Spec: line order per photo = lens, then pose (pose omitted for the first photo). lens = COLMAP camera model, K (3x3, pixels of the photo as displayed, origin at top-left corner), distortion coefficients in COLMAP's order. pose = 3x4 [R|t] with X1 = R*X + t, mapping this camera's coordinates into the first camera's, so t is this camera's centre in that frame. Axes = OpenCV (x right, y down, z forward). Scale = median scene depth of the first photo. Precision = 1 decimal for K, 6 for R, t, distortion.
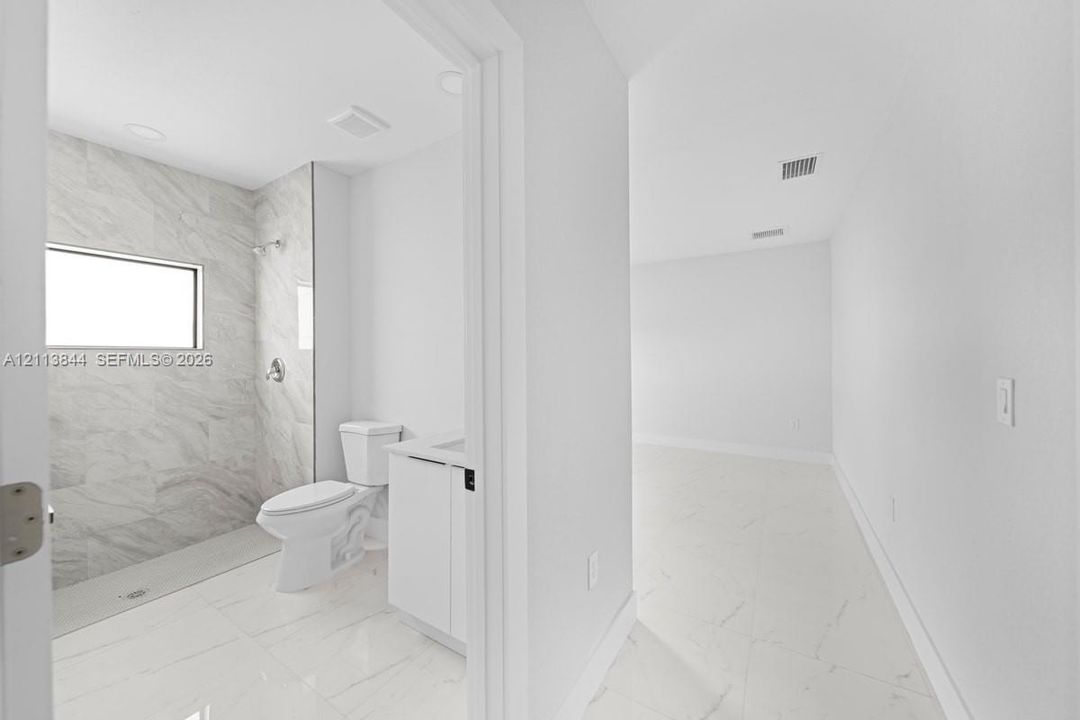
lens RADIAL K [[380.4, 0, 535.7], [0, 380.4, 360.5], [0, 0, 1]] dist [0.000289, -0.002952]
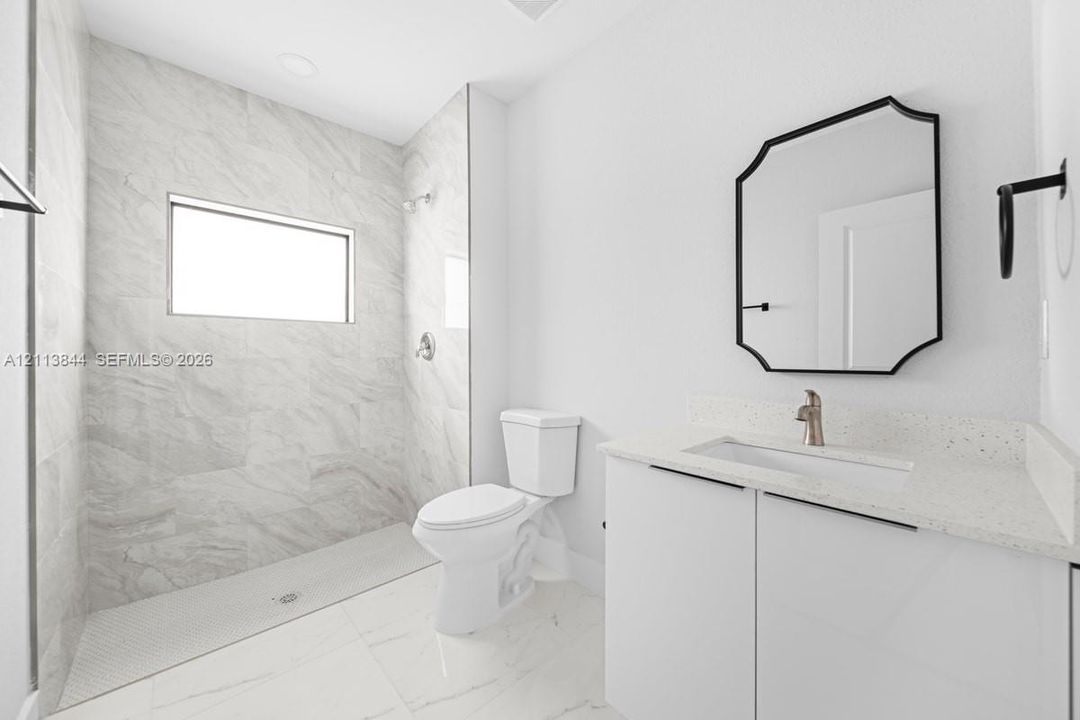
lens RADIAL K [[380.4, 0, 535.7], [0, 380.4, 360.5], [0, 0, 1]] dist [0.000289, -0.002952]
pose [[0.961805, 0.000424, -0.273734, -0.229648], [-0.000336, 1.000000, 0.000367, 0.061608], [0.273735, -0.000261, 0.961805, 0.266695]]
